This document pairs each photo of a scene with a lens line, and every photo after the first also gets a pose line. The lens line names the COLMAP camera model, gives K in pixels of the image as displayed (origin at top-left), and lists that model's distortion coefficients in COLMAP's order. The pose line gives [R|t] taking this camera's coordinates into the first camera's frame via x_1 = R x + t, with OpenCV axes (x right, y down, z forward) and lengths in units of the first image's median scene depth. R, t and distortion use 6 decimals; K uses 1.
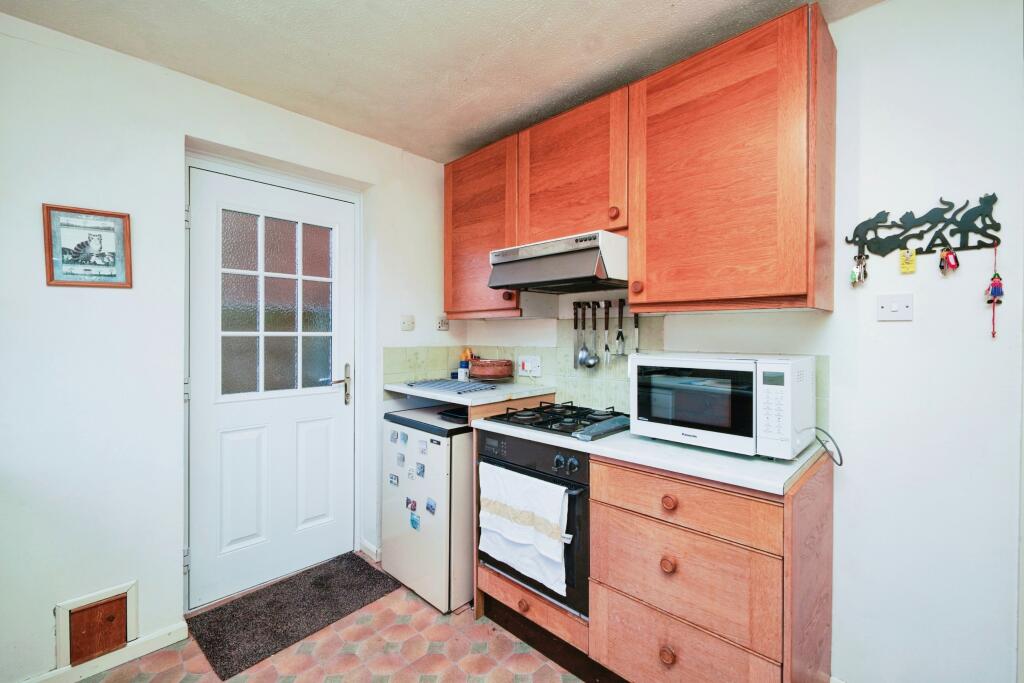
lens RADIAL K [[447.0, 0, 513.2], [0, 447.0, 338.2], [0, 0, 1]] dist [-0.005165, -0.001388]
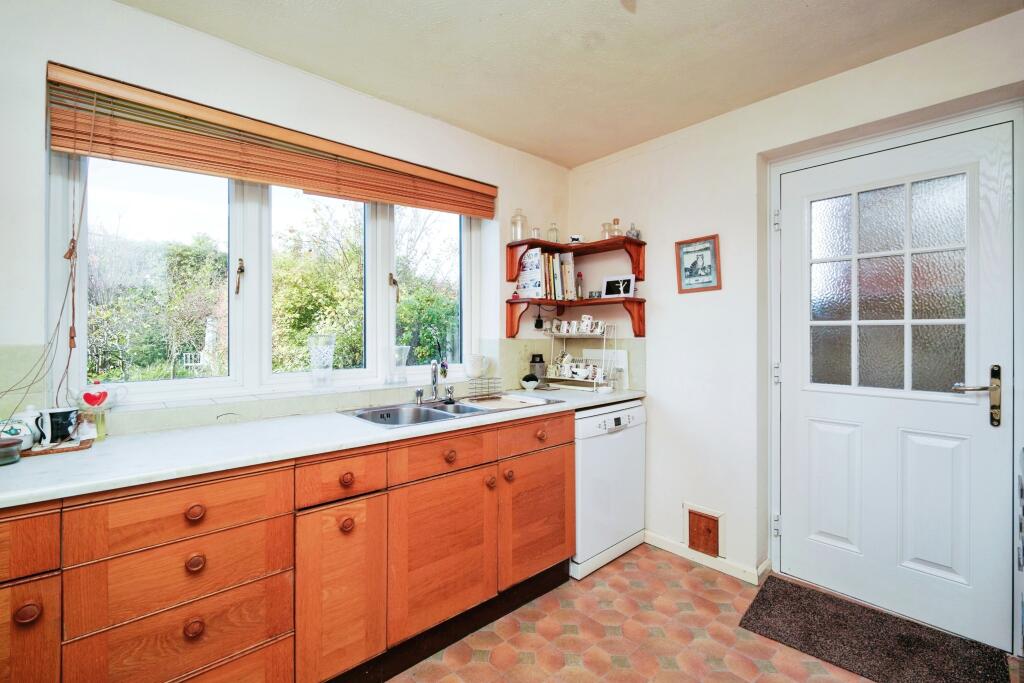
lens RADIAL K [[447.0, 0, 522.9], [0, 447.0, 326.8], [0, 0, 1]] dist [-0.005165, -0.001388]
pose [[-0.070296, 0.001870, -0.997524, 0.505233], [0.000533, 0.999998, 0.001837, -0.003973], [0.997526, -0.000403, -0.070297, 0.505190]]
